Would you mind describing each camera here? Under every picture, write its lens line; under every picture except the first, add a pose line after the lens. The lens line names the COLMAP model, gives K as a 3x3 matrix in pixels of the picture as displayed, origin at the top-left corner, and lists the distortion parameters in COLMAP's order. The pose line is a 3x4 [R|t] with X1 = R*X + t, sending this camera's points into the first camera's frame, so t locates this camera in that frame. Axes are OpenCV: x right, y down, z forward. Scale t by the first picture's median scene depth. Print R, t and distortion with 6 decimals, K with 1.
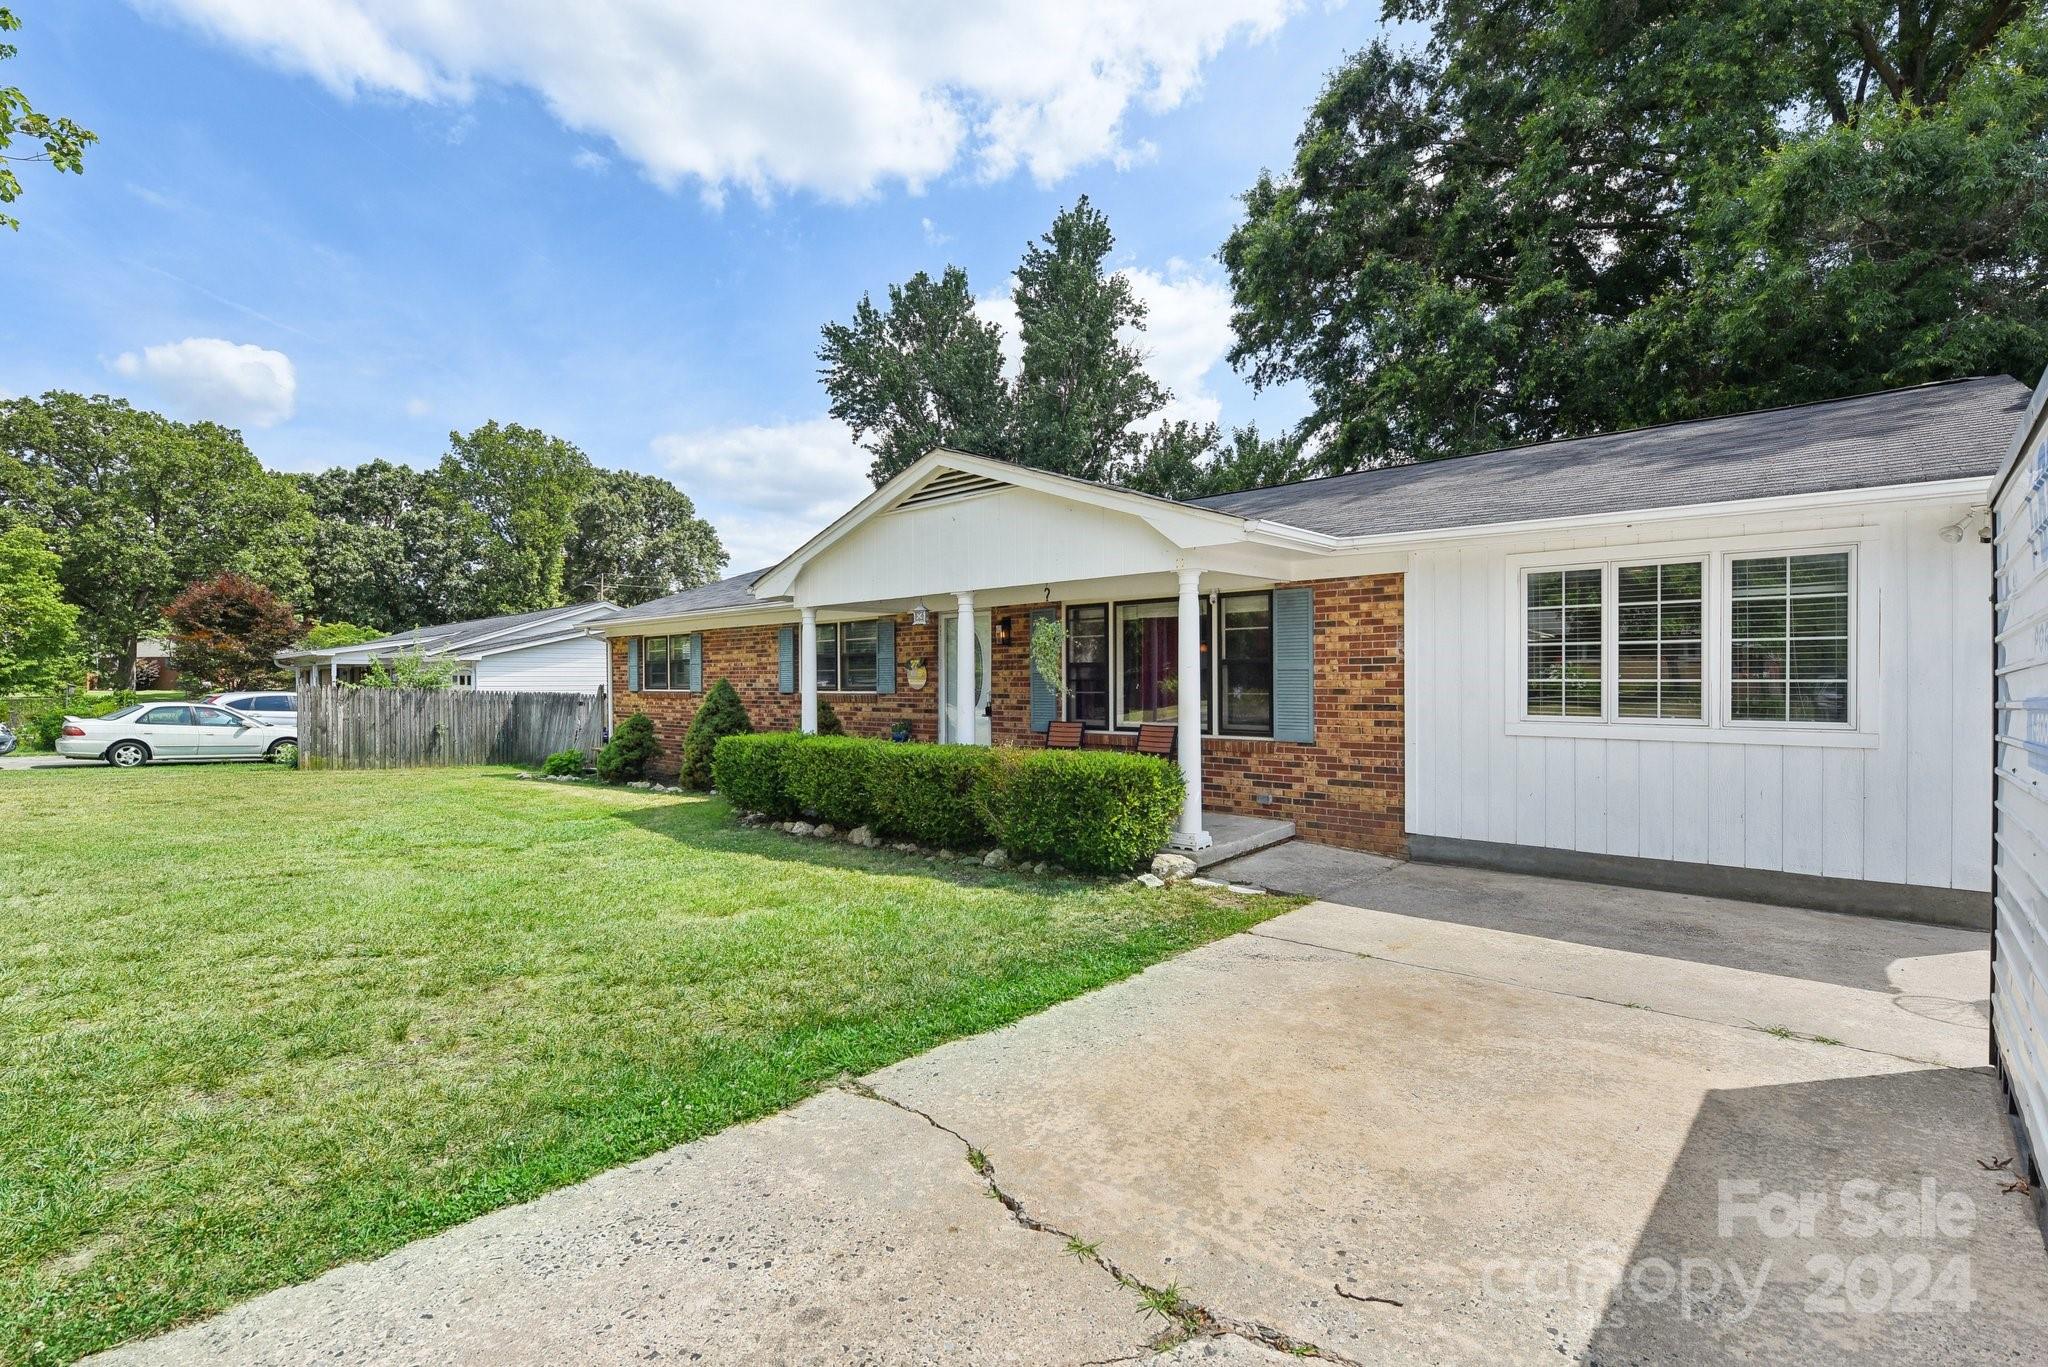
lens RADIAL K [[928.4, 0, 1015.1], [0, 928.4, 680.6], [0, 0, 1]] dist [-0.010746, -0.001254]
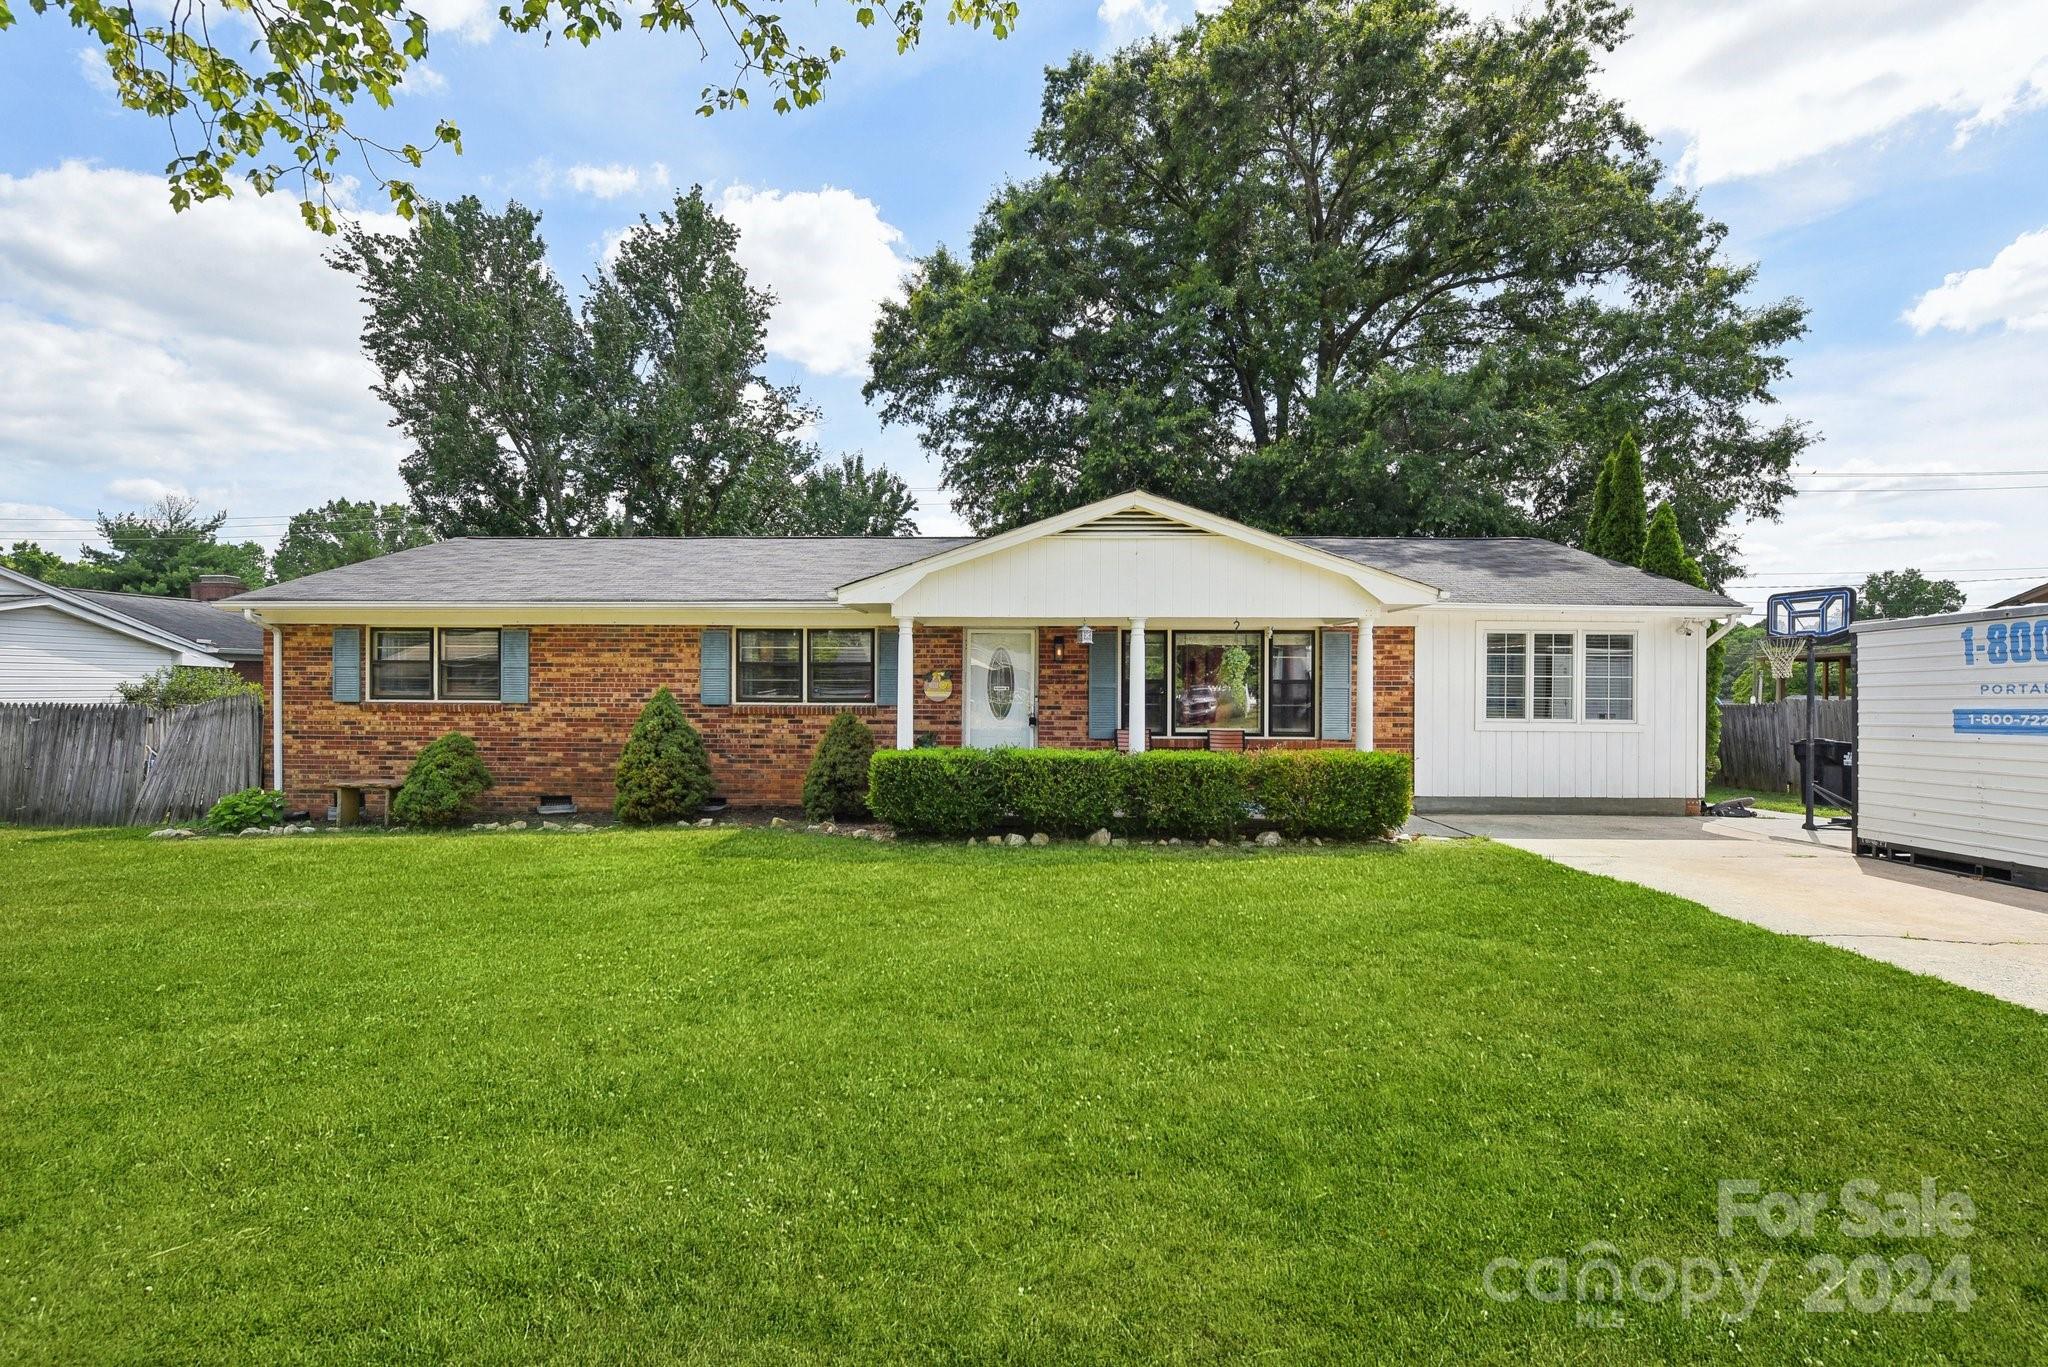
lens RADIAL K [[901.6, 0, 1020.7], [0, 901.6, 689.1], [0, 0, 1]] dist [-0.014112, -0.001049]
pose [[0.760531, 0.008264, 0.649249, -0.808699], [-0.008975, 0.999957, -0.002215, -0.002943], [-0.649240, -0.004142, 0.760573, 0.227482]]
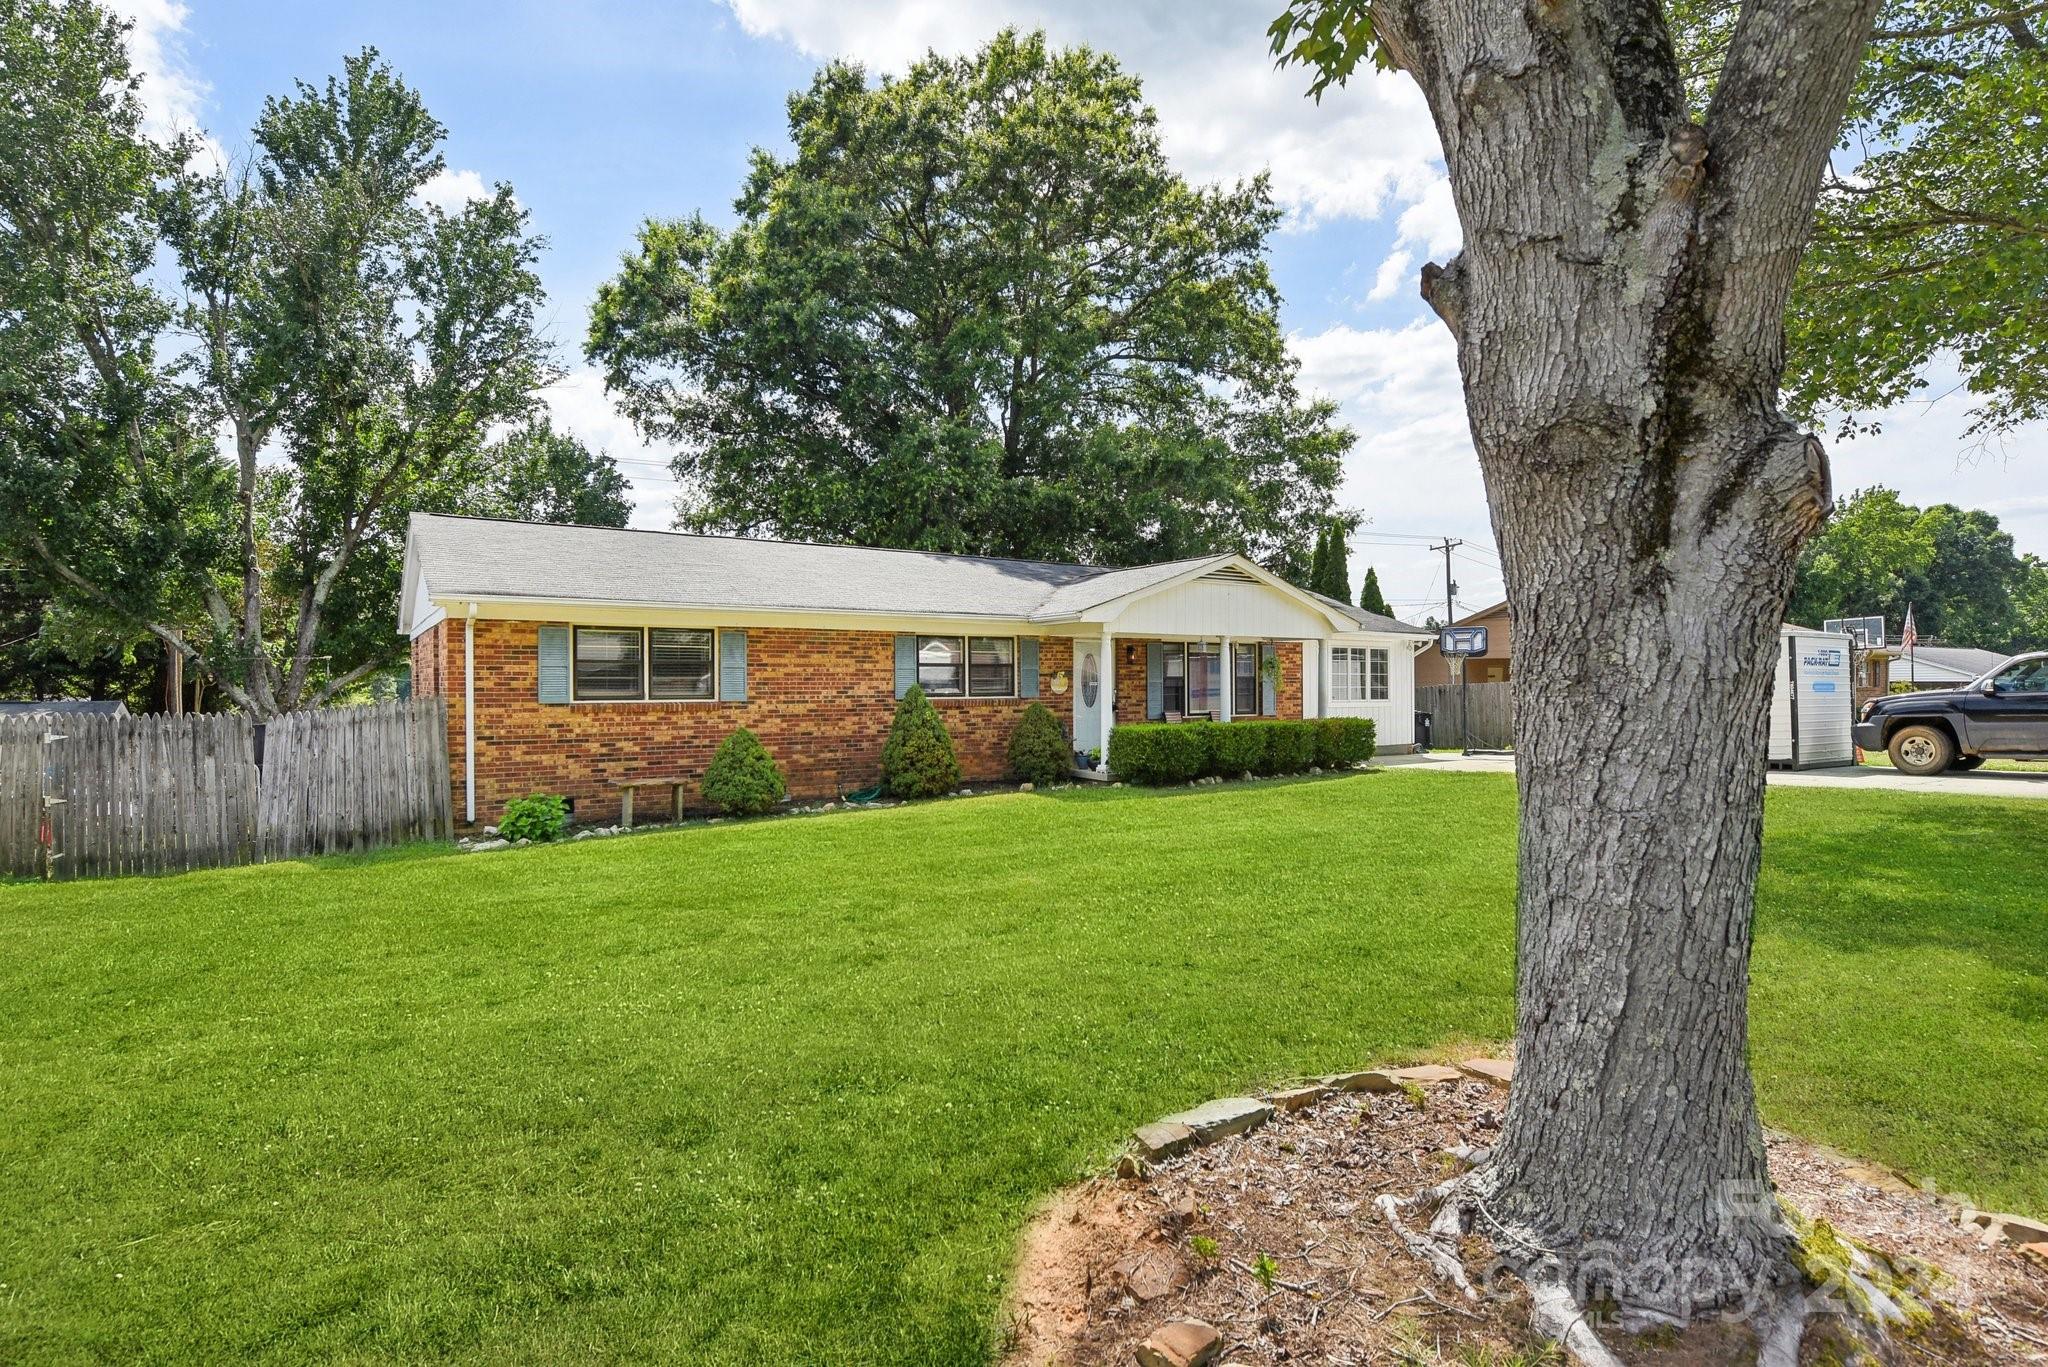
lens RADIAL K [[1105.4, 0, 1024.8], [0, 1105.4, 682.3], [0, 0, 1]] dist [-0.007827, -0.002178]
pose [[0.206412, 0.008370, 0.978429, -1.979270], [0.004711, 0.999943, -0.009548, 0.009066], [-0.978454, 0.006580, 0.206361, 0.859875]]
